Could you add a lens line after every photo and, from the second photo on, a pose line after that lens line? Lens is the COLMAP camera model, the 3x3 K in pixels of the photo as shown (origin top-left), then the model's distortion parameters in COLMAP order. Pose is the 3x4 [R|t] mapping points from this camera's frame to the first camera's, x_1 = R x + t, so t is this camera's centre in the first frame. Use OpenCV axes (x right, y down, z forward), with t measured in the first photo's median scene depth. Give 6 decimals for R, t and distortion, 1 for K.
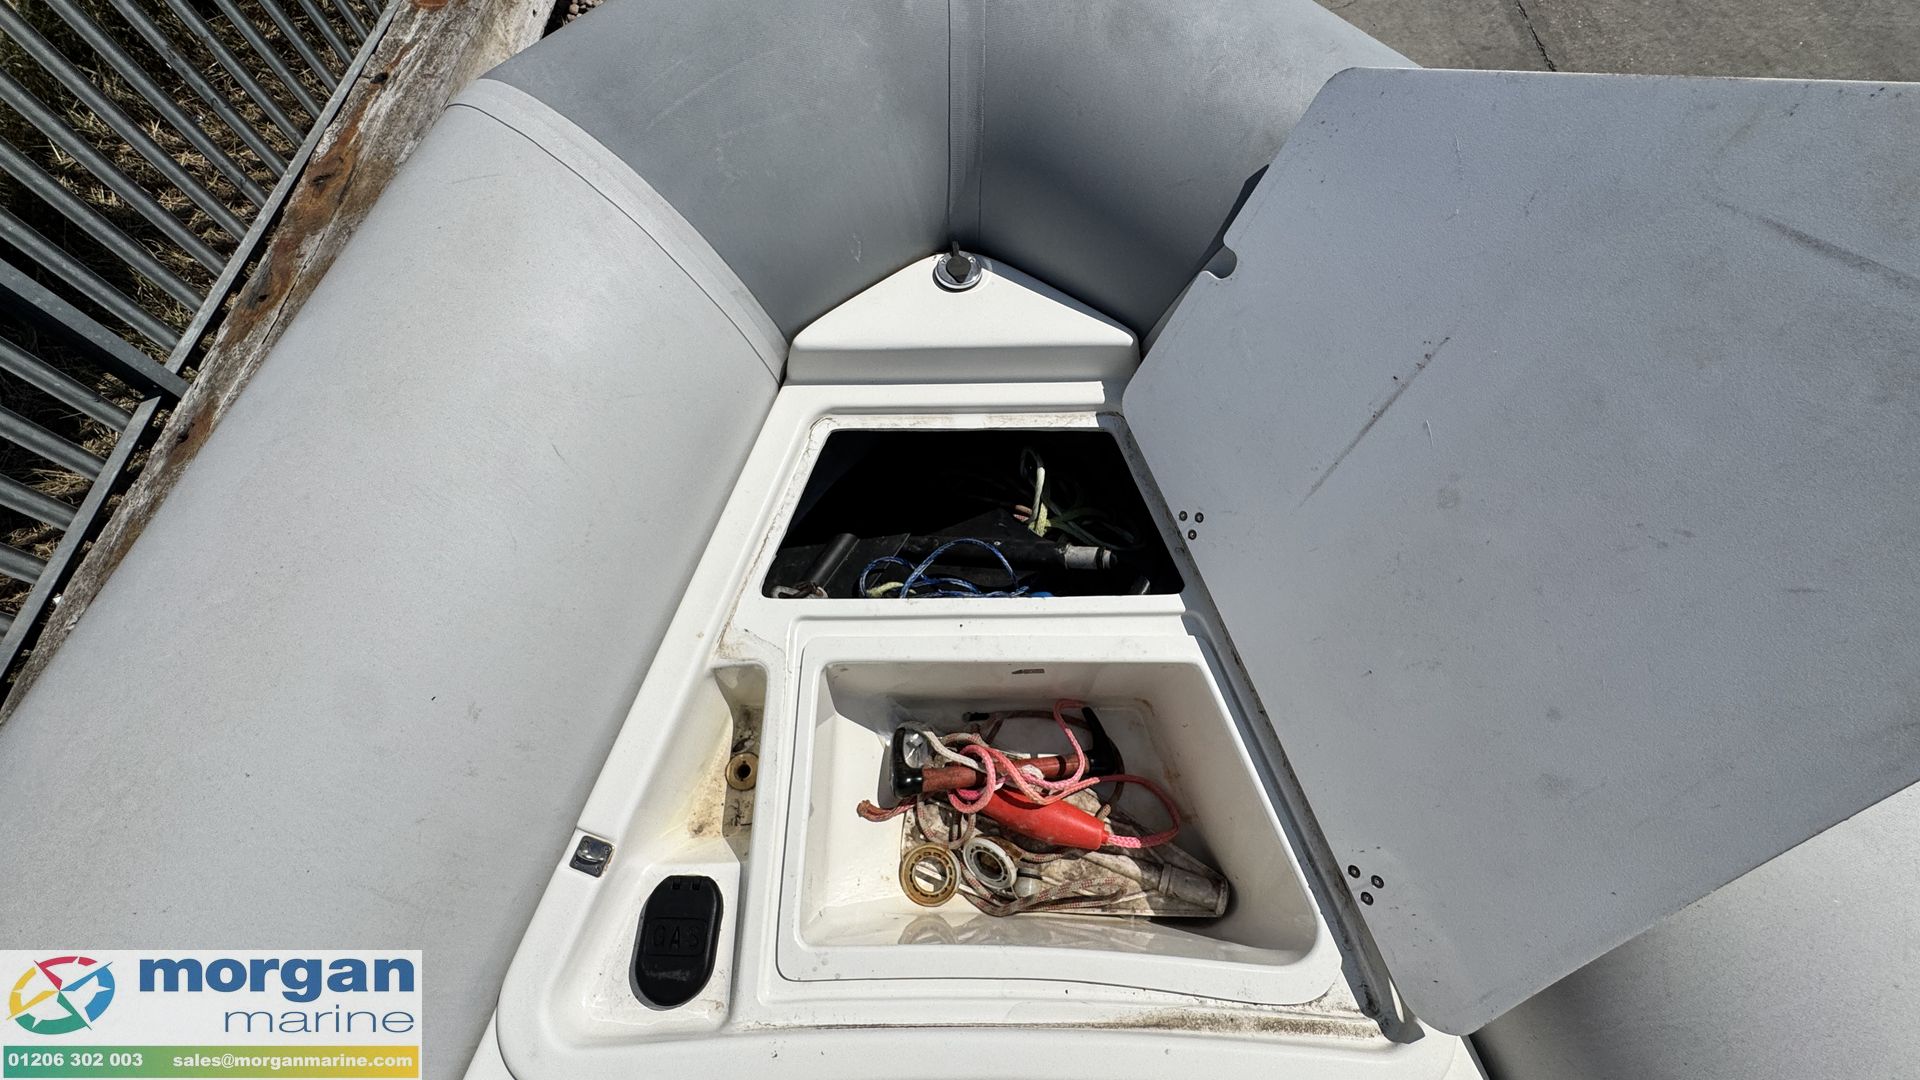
lens RADIAL K [[768.7, 0, 956.6], [0, 768.7, 533.3], [0, 0, 1]] dist [-0.004570, 0.000597]
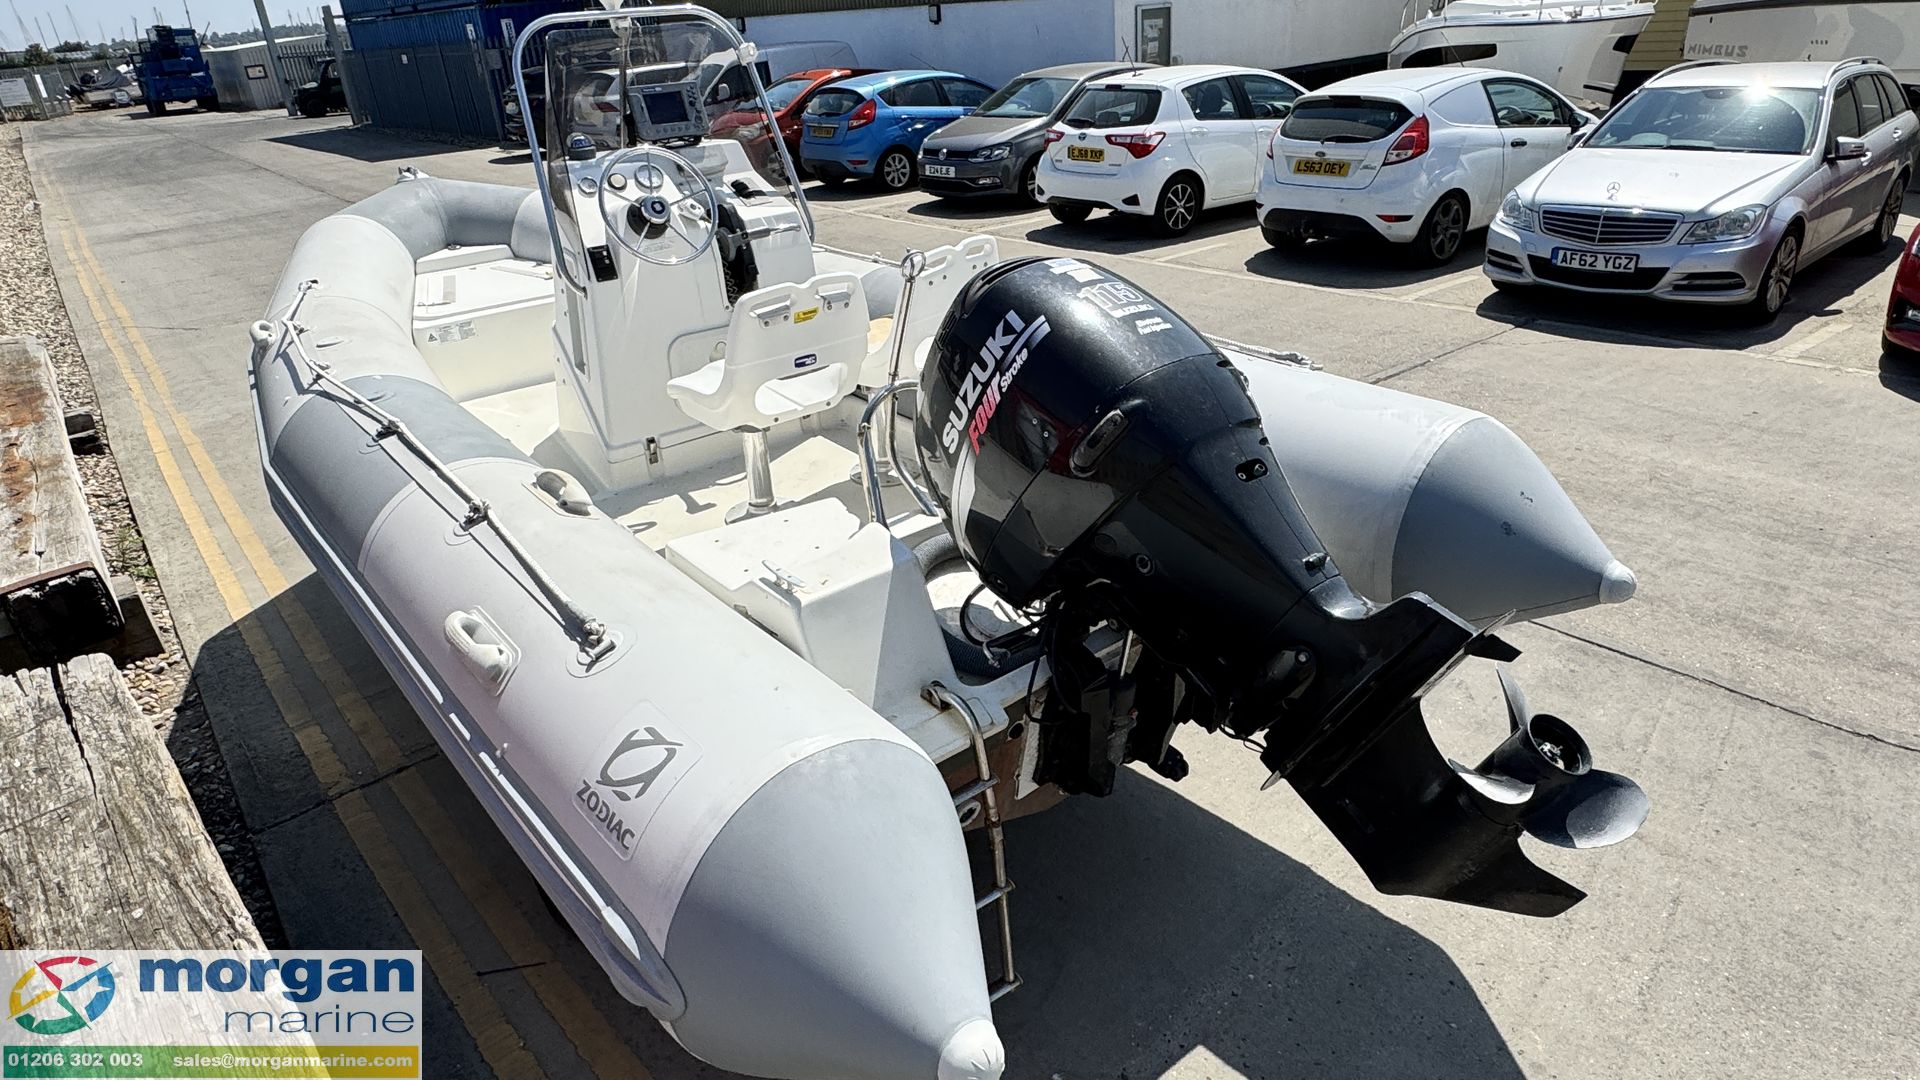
lens RADIAL K [[1175.4, 0, 953.3], [0, 1175.4, 541.0], [0, 0, 1]] dist [-0.005337, 0.004245]
pose [[0.782545, -0.295890, 0.547789, -0.675408], [0.580484, 0.664839, -0.470136, 1.924167], [-0.225083, 0.685885, 0.692026, -1.030025]]
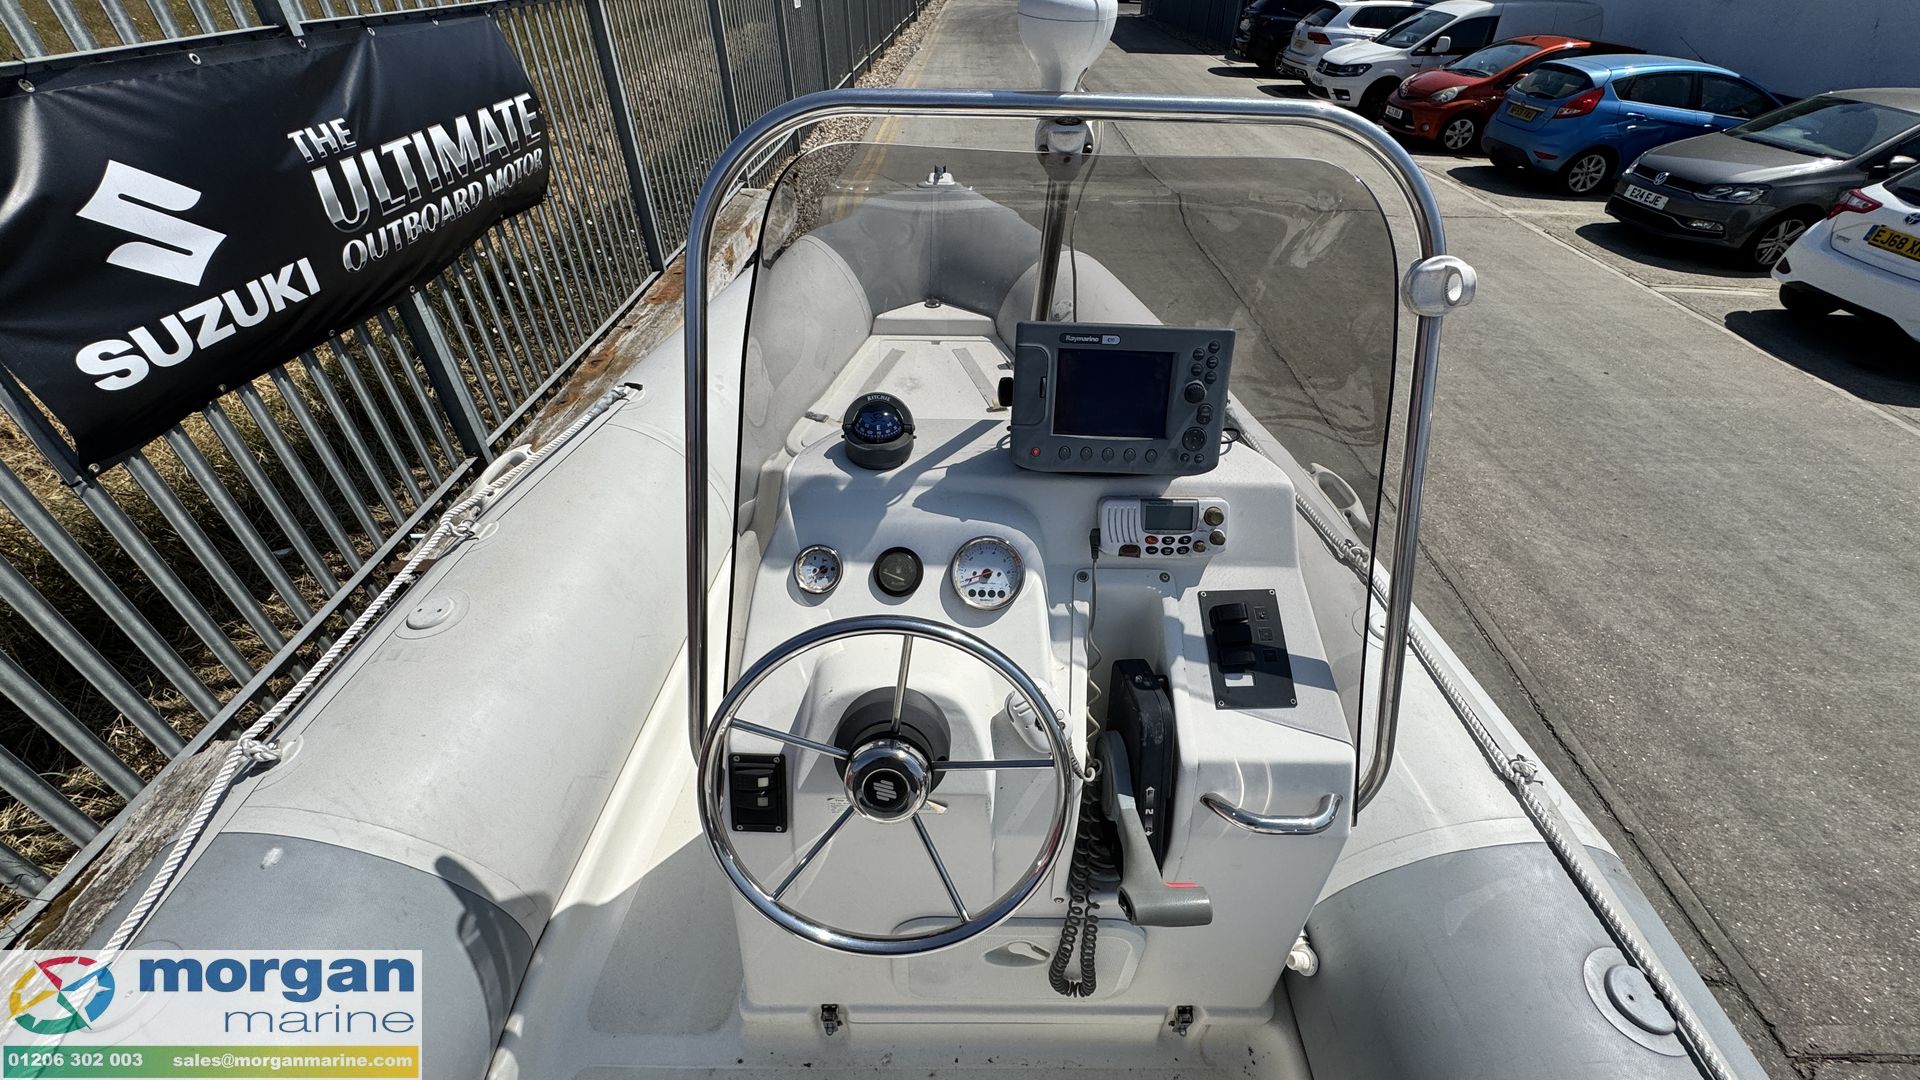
lens RADIAL K [[768.7, 0, 961.1], [0, 768.7, 535.8], [0, 0, 1]] dist [-0.004570, 0.000597]
pose [[0.999589, 0.022639, 0.017579, 0.030624], [-0.012836, 0.901944, -0.431662, 0.706617], [-0.025628, 0.431259, 0.901864, -0.514103]]
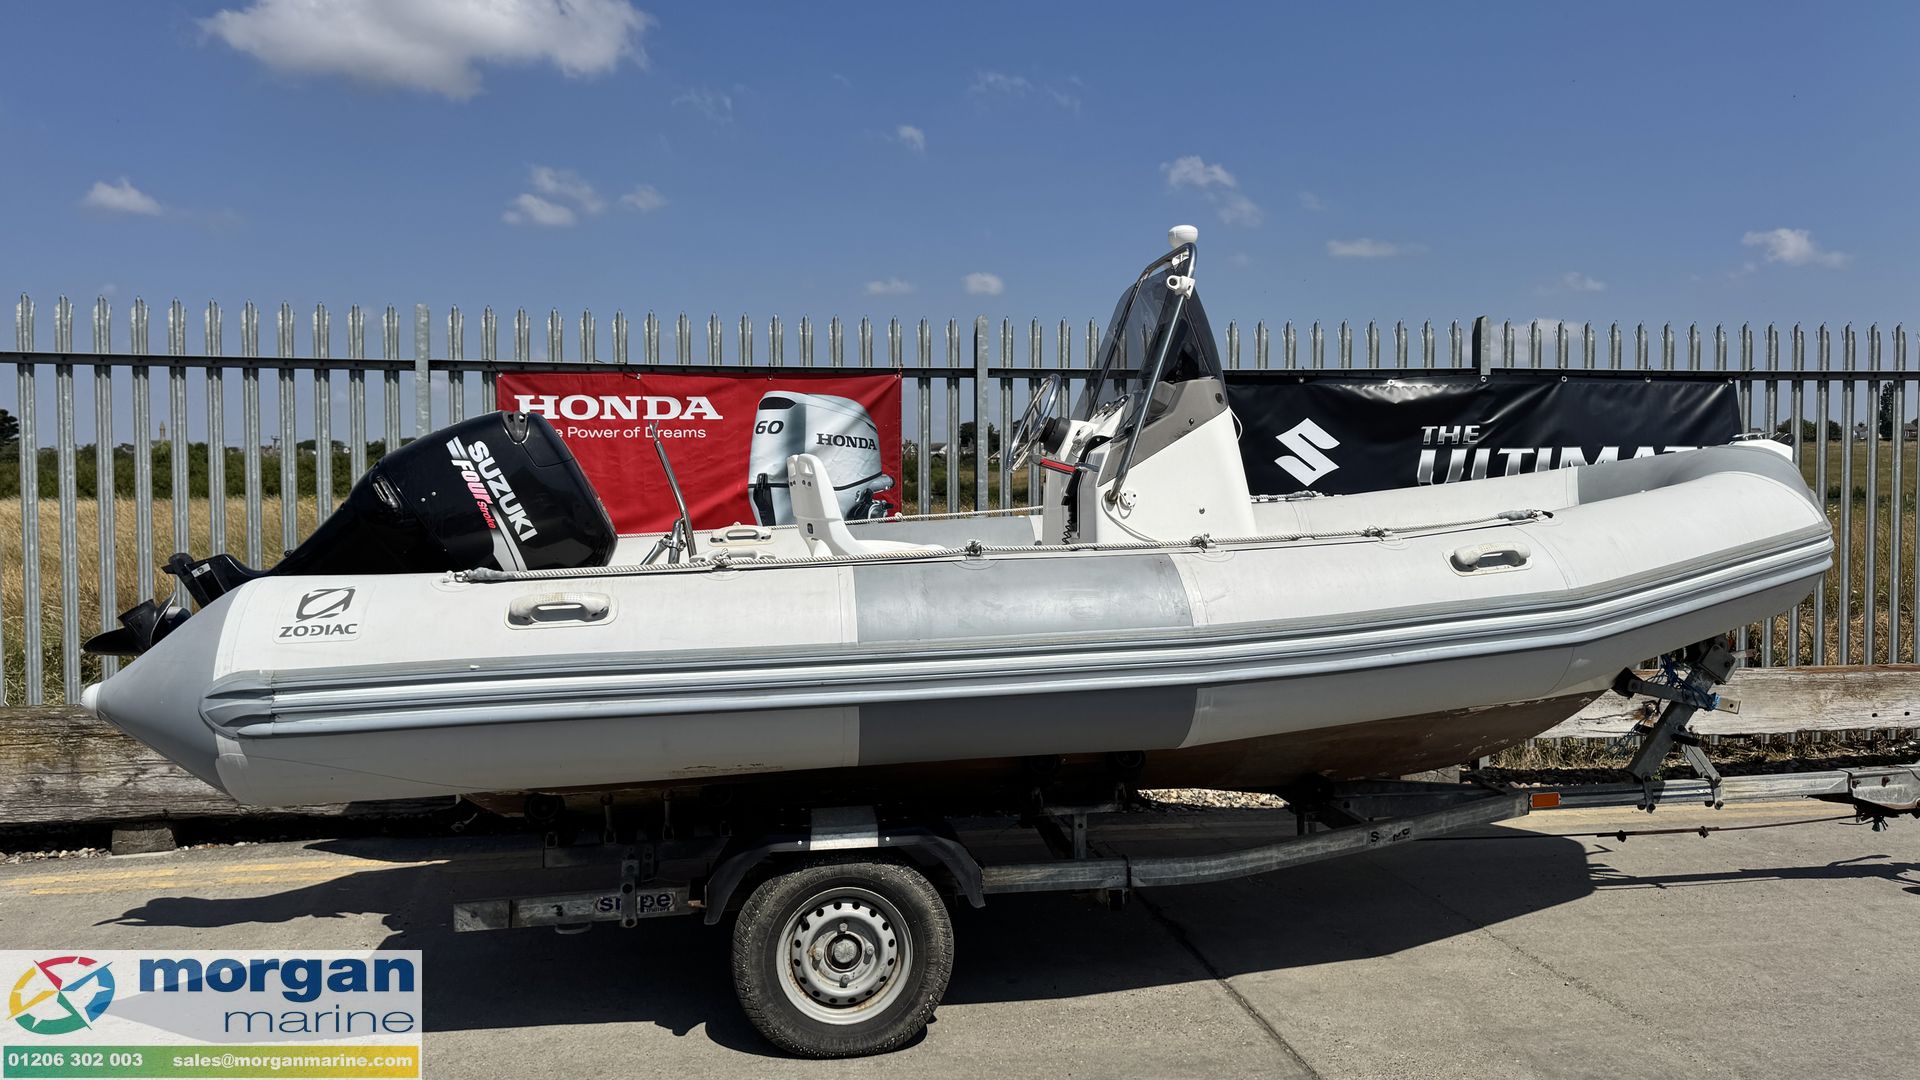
lens RADIAL K [[1395.6, 0, 959.3], [0, 1395.6, 579.7], [0, 0, 1]] dist [0.076115, -0.084443]
pose [[0.134836, 0.084840, -0.987229, 2.098652], [-0.889314, 0.449737, -0.082814, 1.042200], [0.436967, 0.889123, 0.136090, -0.290225]]
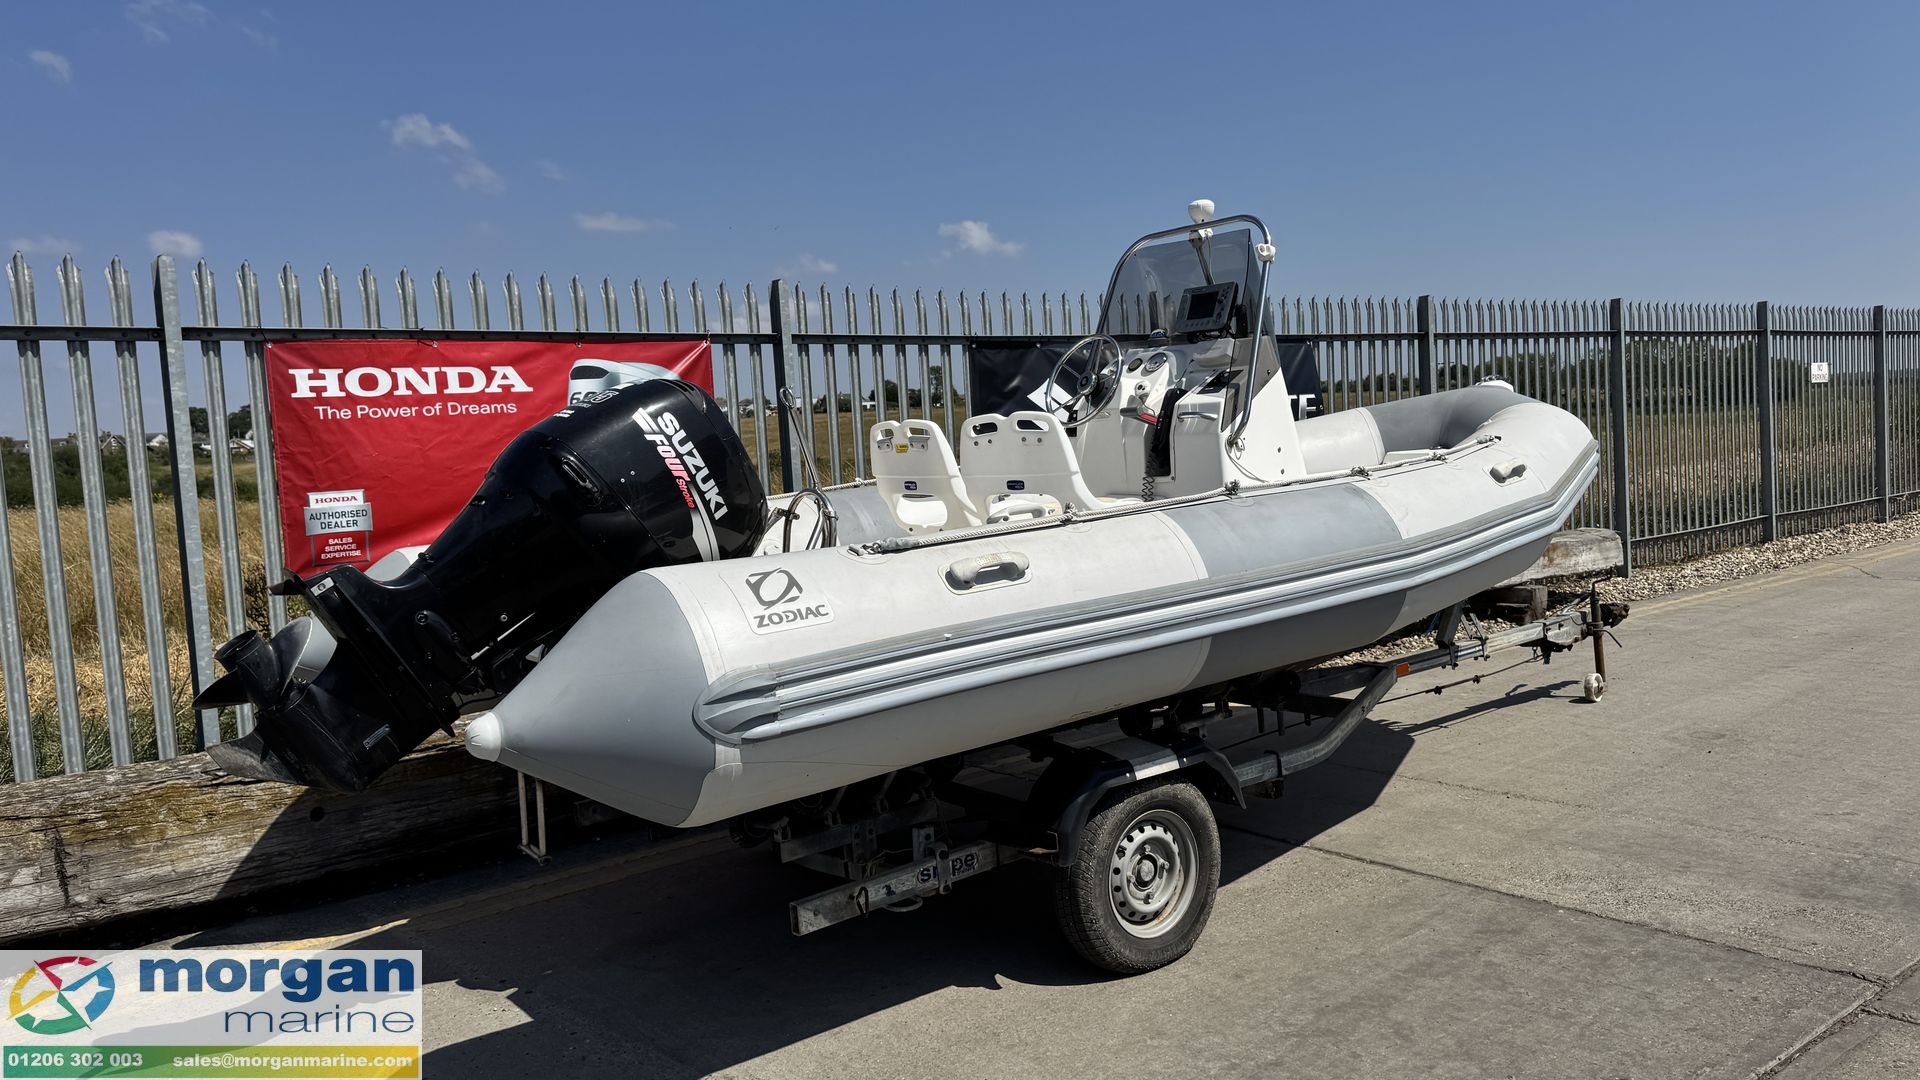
lens RADIAL K [[1395.6, 0, 991.3], [0, 1395.6, 582.5], [0, 0, 1]] dist [0.076115, -0.084443]
pose [[0.630014, 0.064377, -0.773911, 1.701708], [-0.677216, 0.533286, -0.506937, 2.091495], [0.380081, 0.843482, 0.379574, -0.807347]]
